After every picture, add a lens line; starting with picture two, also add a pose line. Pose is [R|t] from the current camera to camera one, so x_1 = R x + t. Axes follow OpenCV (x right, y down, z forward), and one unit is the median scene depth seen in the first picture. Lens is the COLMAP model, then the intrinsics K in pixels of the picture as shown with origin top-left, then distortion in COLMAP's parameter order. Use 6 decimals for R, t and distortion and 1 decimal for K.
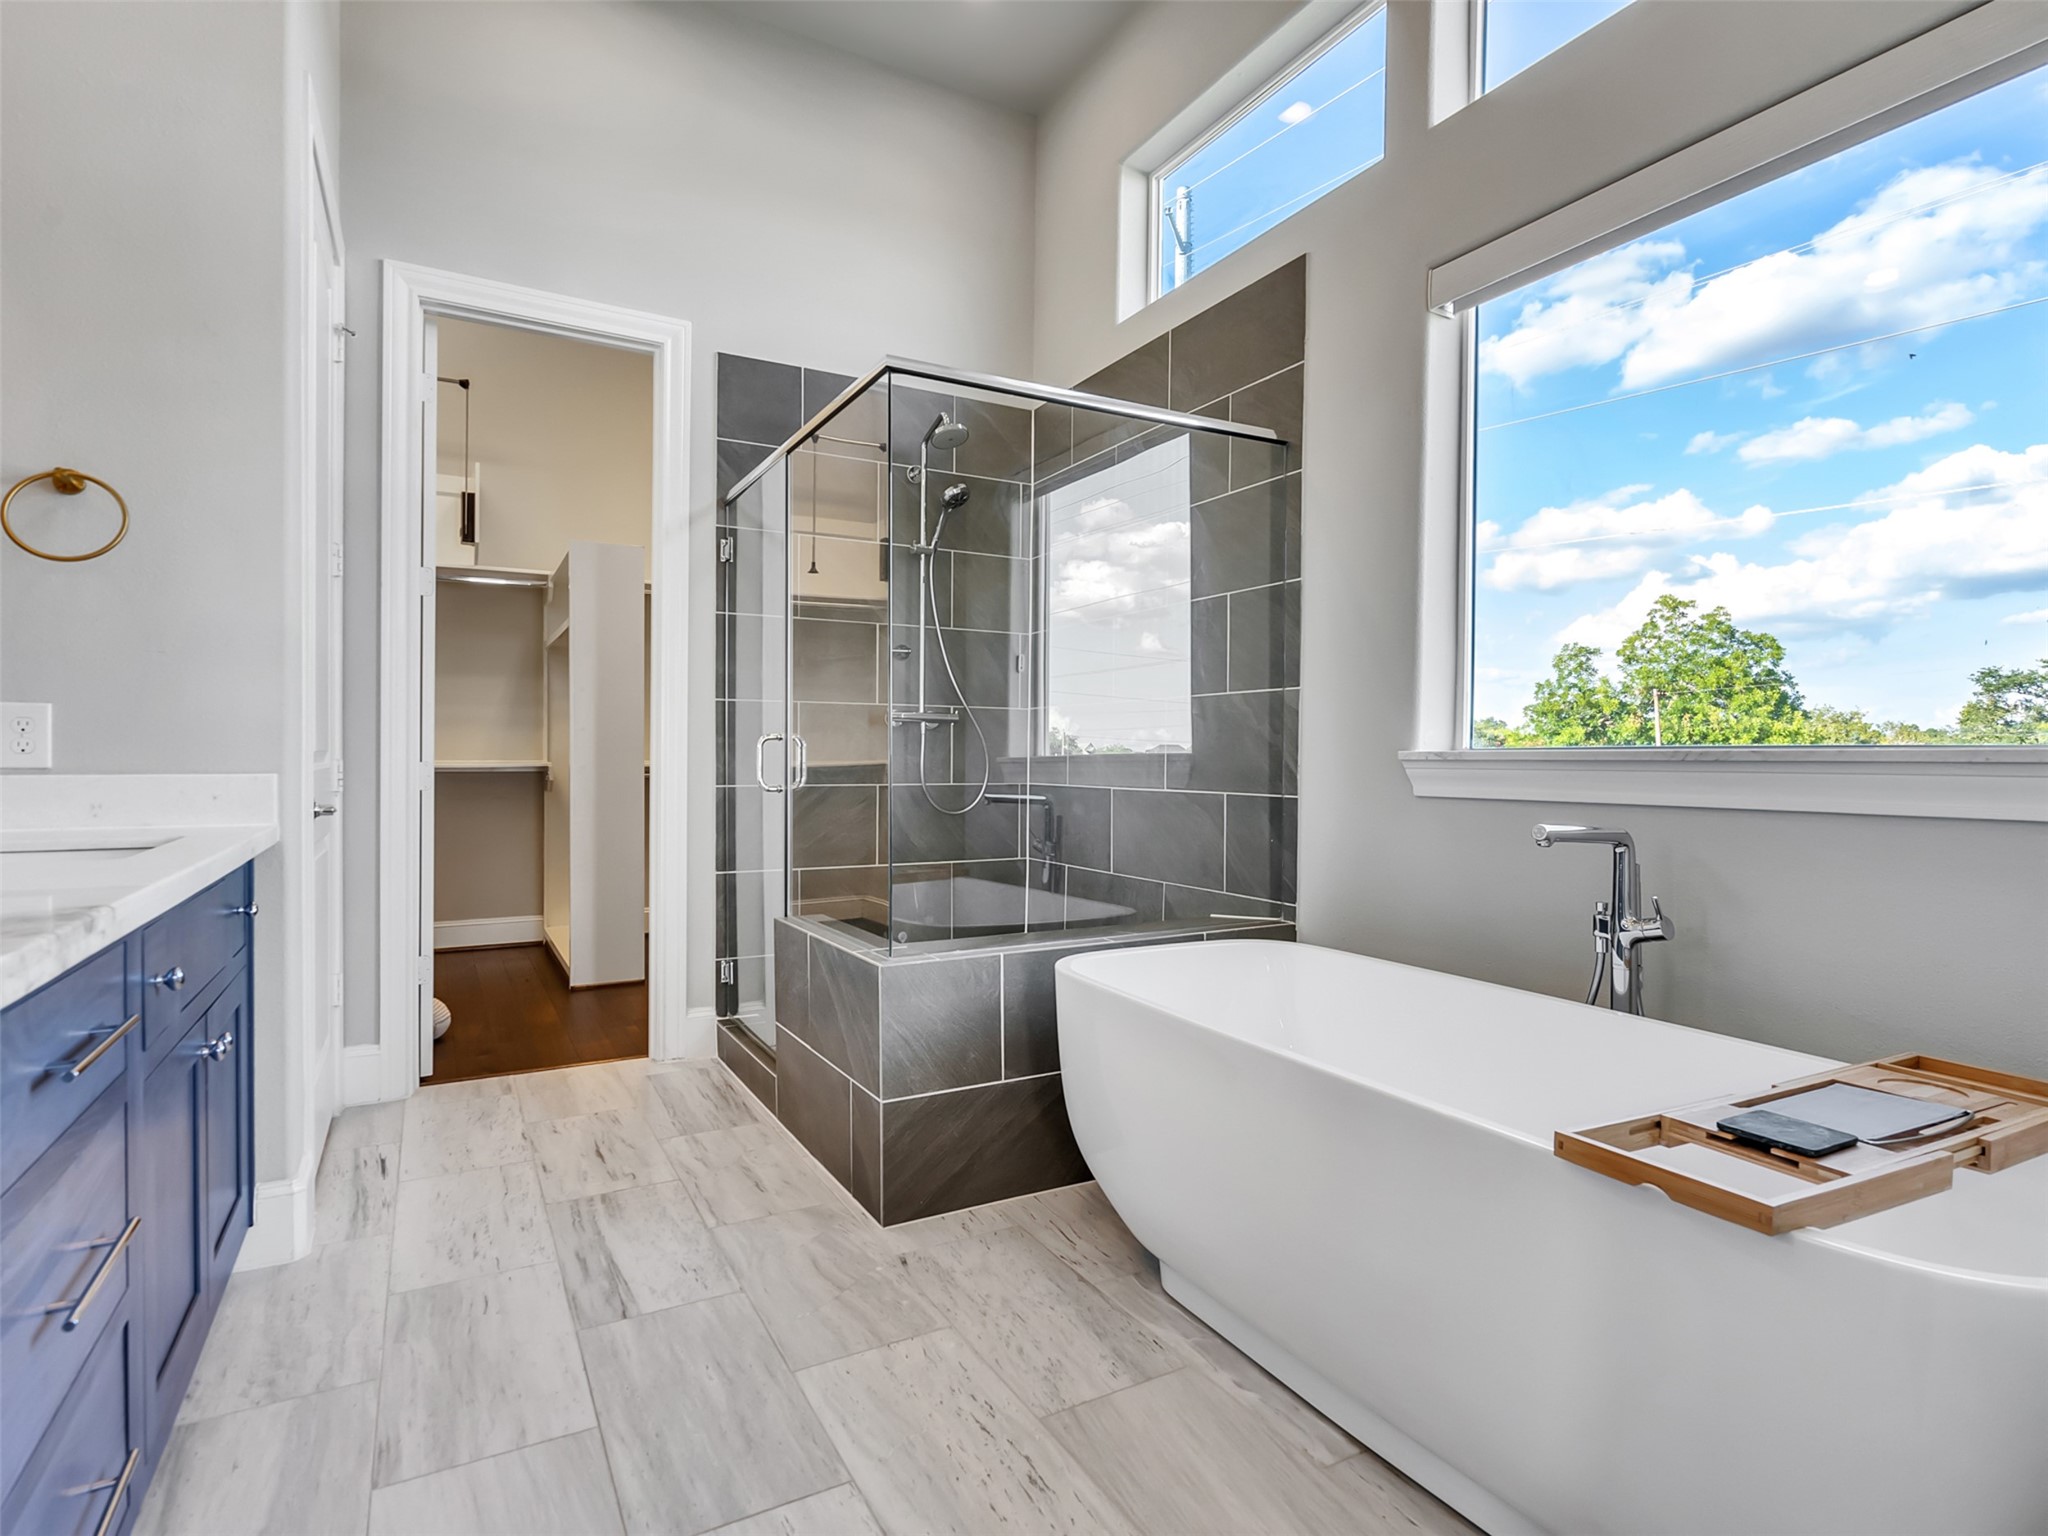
lens RADIAL K [[1048.1, 0, 973.2], [0, 1048.1, 757.7], [0, 0, 1]] dist [-0.010760, 0.006361]
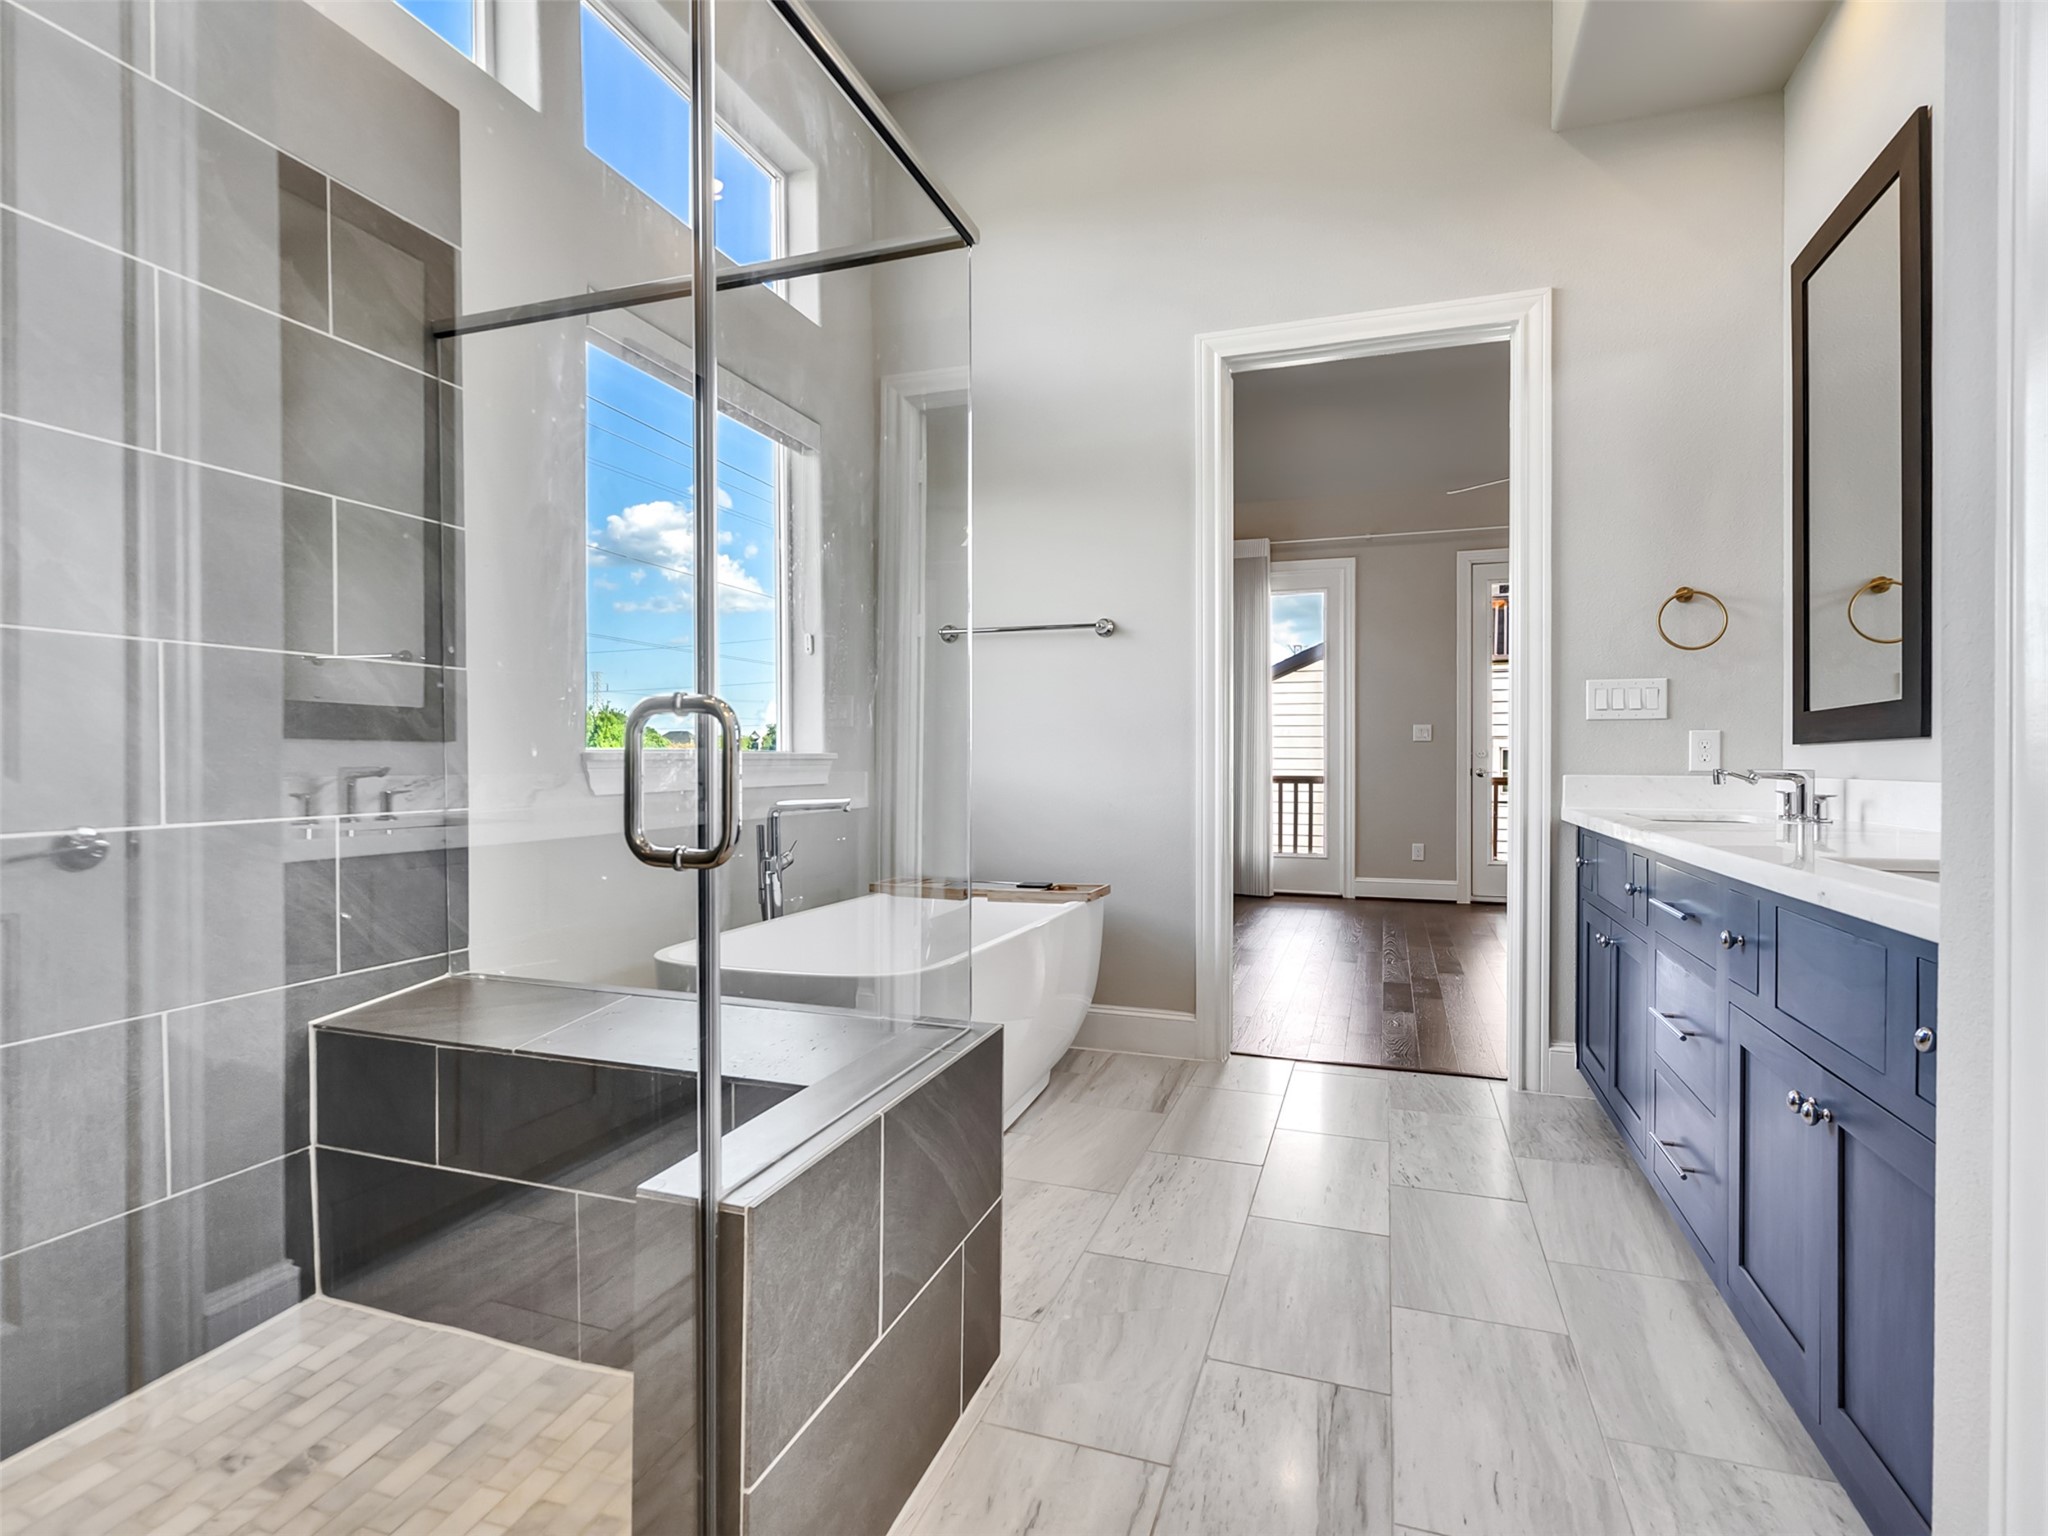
lens RADIAL K [[1048.1, 0, 1029.1], [0, 1048.1, 765.5], [0, 0, 1]] dist [-0.010760, 0.006361]
pose [[-0.695158, -0.009531, 0.718794, -0.891070], [-0.003164, 0.999943, 0.010199, -0.007035], [-0.718850, 0.004816, -0.695149, 2.044736]]
